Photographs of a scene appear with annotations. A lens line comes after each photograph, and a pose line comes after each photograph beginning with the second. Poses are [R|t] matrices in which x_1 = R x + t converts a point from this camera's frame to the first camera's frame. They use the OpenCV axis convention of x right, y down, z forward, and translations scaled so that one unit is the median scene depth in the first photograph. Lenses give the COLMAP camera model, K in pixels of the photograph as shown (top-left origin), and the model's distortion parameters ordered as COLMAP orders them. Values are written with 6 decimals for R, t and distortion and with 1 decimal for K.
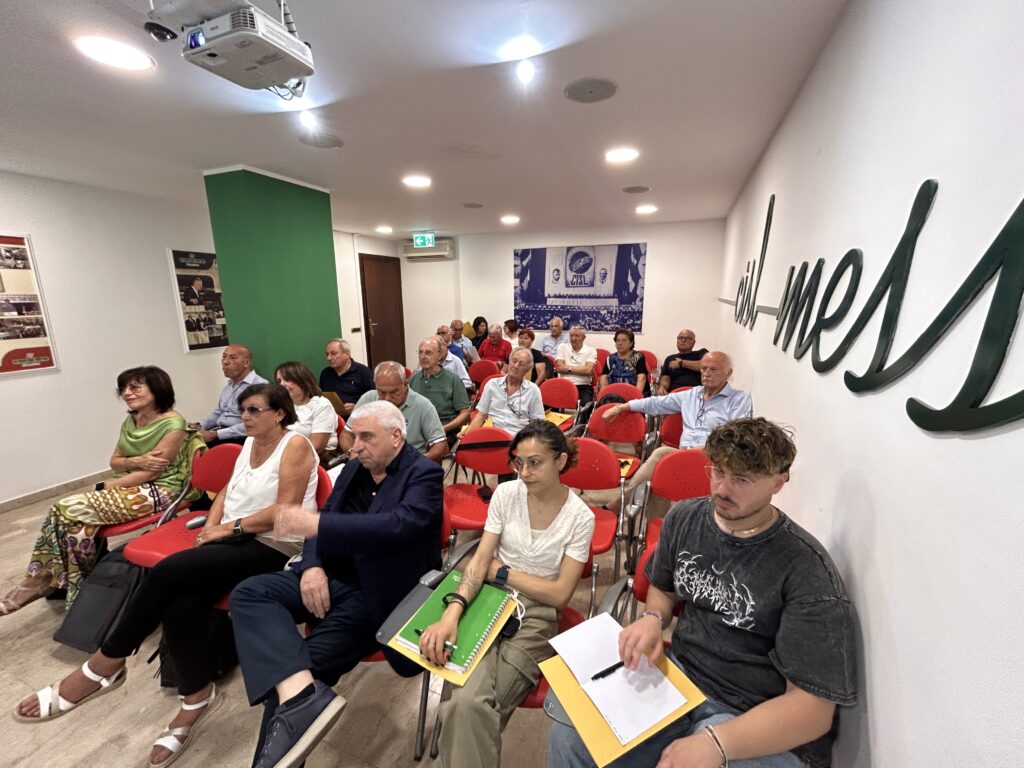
lens RADIAL K [[411.9, 0, 514.2], [0, 411.9, 398.4], [0, 0, 1]] dist [-0.003887, -0.001222]
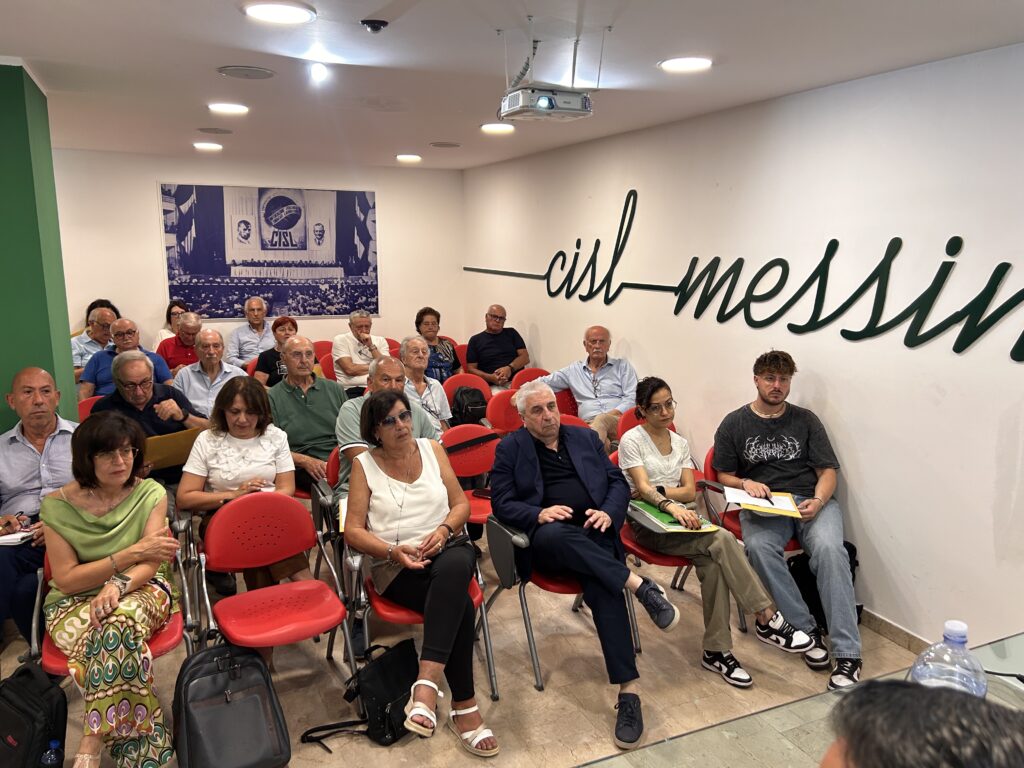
lens RADIAL K [[777.2, 0, 517.1], [0, 777.2, 421.6], [0, 0, 1]] dist [0.038043, -0.054644]
pose [[0.691797, -0.148905, 0.706572, -0.511603], [0.163415, 0.985405, 0.047669, 0.000618], [-0.703358, 0.082487, 0.706034, -0.119103]]
